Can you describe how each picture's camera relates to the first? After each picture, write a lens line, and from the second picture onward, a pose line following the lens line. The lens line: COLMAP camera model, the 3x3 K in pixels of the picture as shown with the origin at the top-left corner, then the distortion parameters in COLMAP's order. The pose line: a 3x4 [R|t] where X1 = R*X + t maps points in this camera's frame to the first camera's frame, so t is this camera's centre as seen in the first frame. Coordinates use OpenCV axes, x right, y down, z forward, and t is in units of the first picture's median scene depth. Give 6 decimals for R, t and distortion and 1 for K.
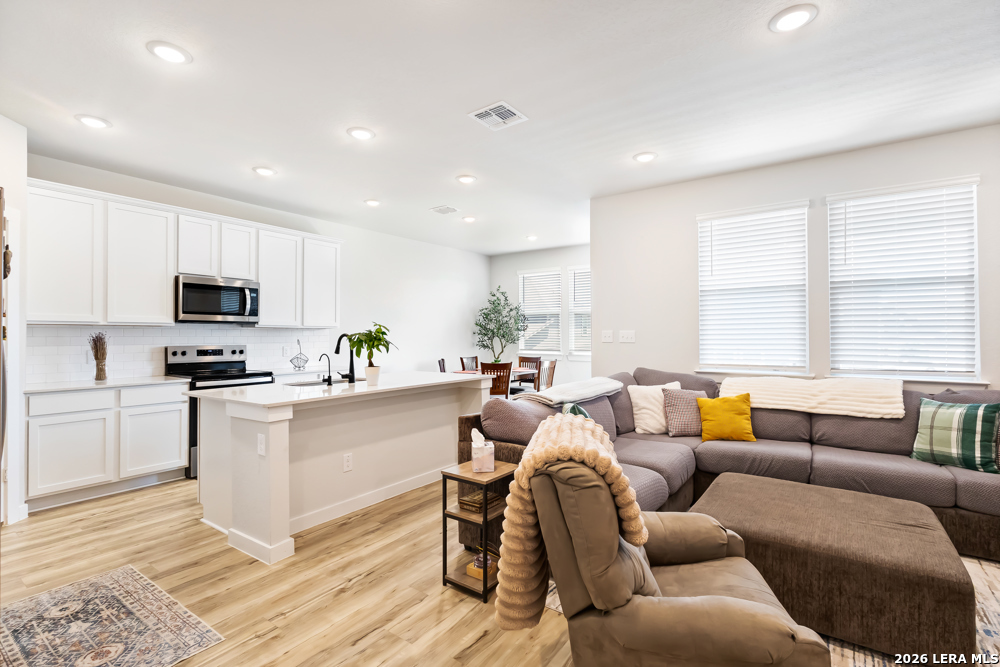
lens RADIAL K [[463.6, 0, 501.0], [0, 463.6, 335.9], [0, 0, 1]] dist [-0.000391, 0.001222]
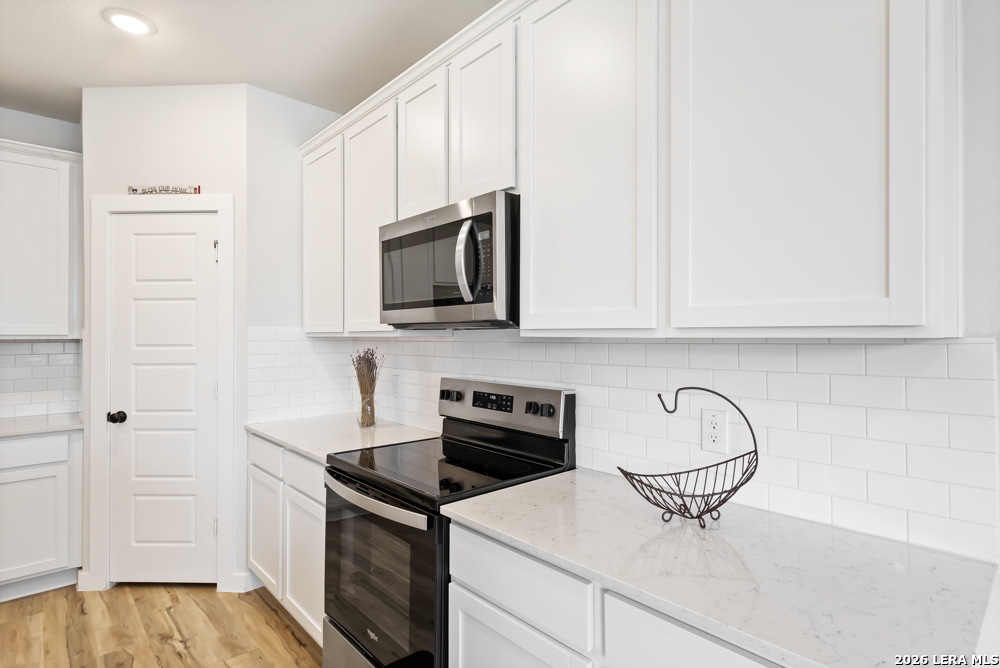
lens RADIAL K [[508.2, 0, 498.5], [0, 508.2, 333.6], [0, 0, 1]] dist [0.003002, 0.000466]
pose [[-0.212834, -0.004492, -0.977078, -0.263226], [0.002403, 0.999984, -0.005121, -0.025716], [0.977086, -0.003438, -0.212819, 1.420913]]
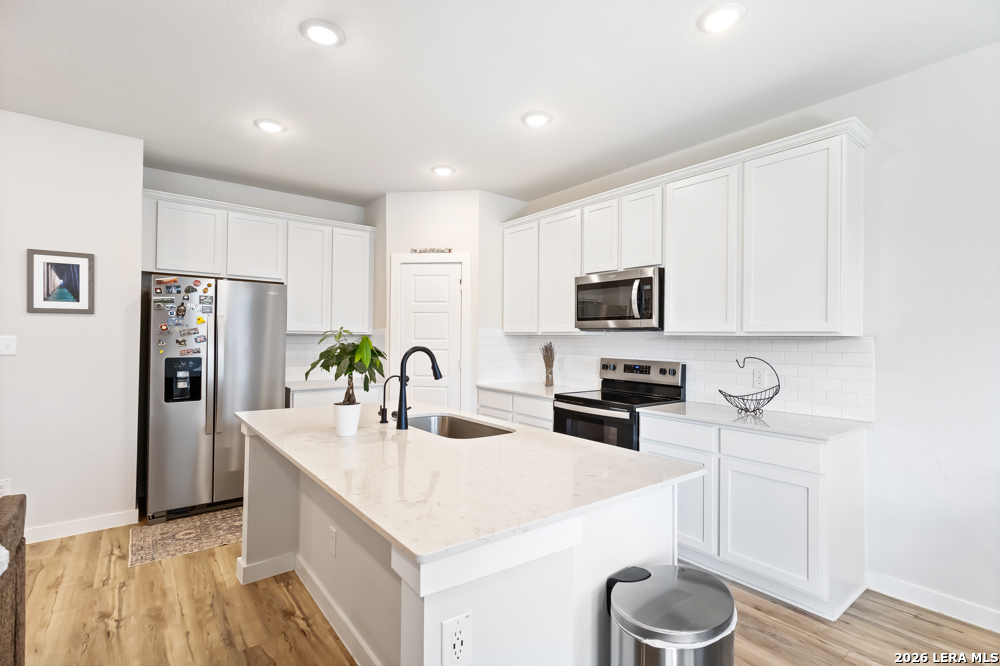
lens RADIAL K [[463.6, 0, 501.0], [0, 463.6, 335.4], [0, 0, 1]] dist [-0.000391, 0.001222]
pose [[-0.286841, -0.008264, -0.957943, 0.214976], [-0.010480, 0.999930, -0.005488, -0.016735], [0.957921, 0.008465, -0.286907, 1.300067]]
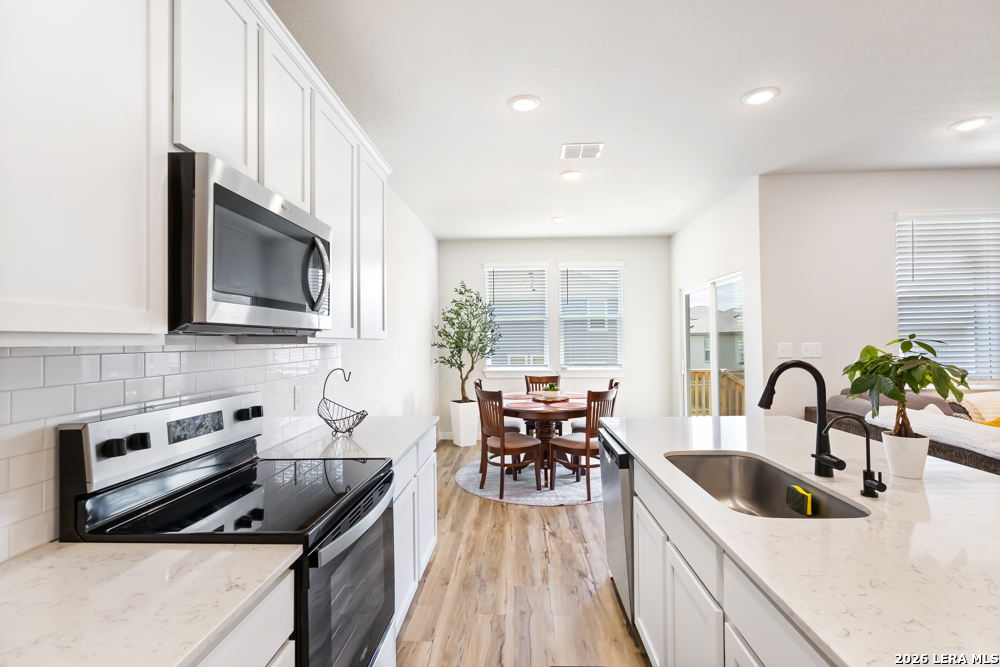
lens RADIAL K [[457.7, 0, 493.9], [0, 457.7, 336.2], [0, 0, 1]] dist [-0.000026, 0.000213]
pose [[0.845204, -0.000456, 0.534444, -0.807266], [0.007356, 0.999915, -0.010781, -0.026499], [-0.534393, 0.013044, 0.845135, 0.812563]]
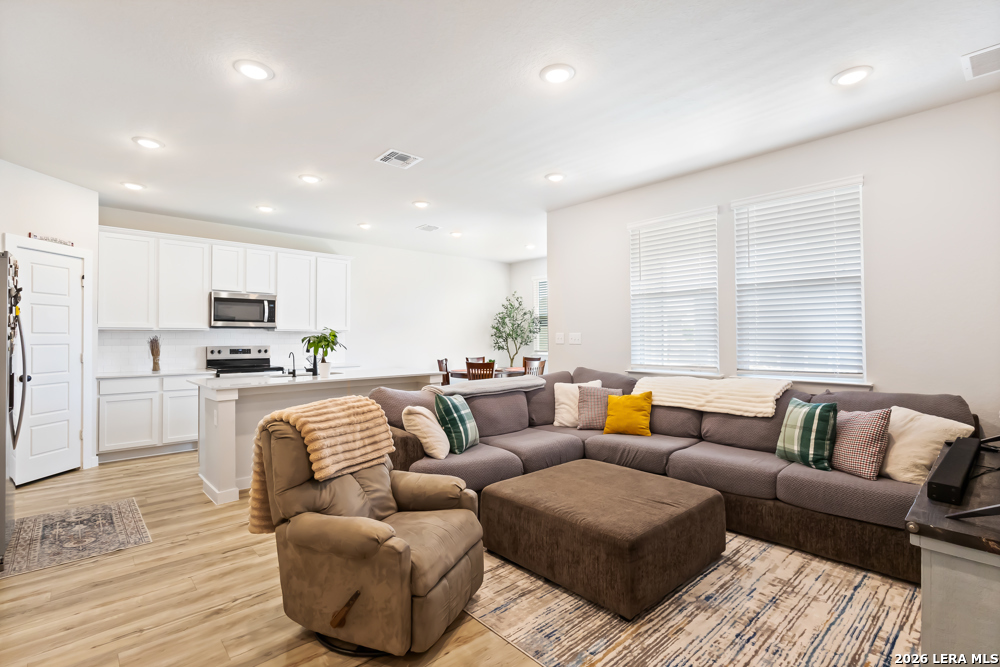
lens RADIAL K [[463.6, 0, 501.0], [0, 463.6, 335.9], [0, 0, 1]] dist [-0.000391, 0.001222]
pose [[0.978102, -0.002152, -0.208113, 0.432300], [0.001083, 0.999986, -0.005250, 0.001378], [0.208121, 0.004910, 0.978091, -0.119700]]
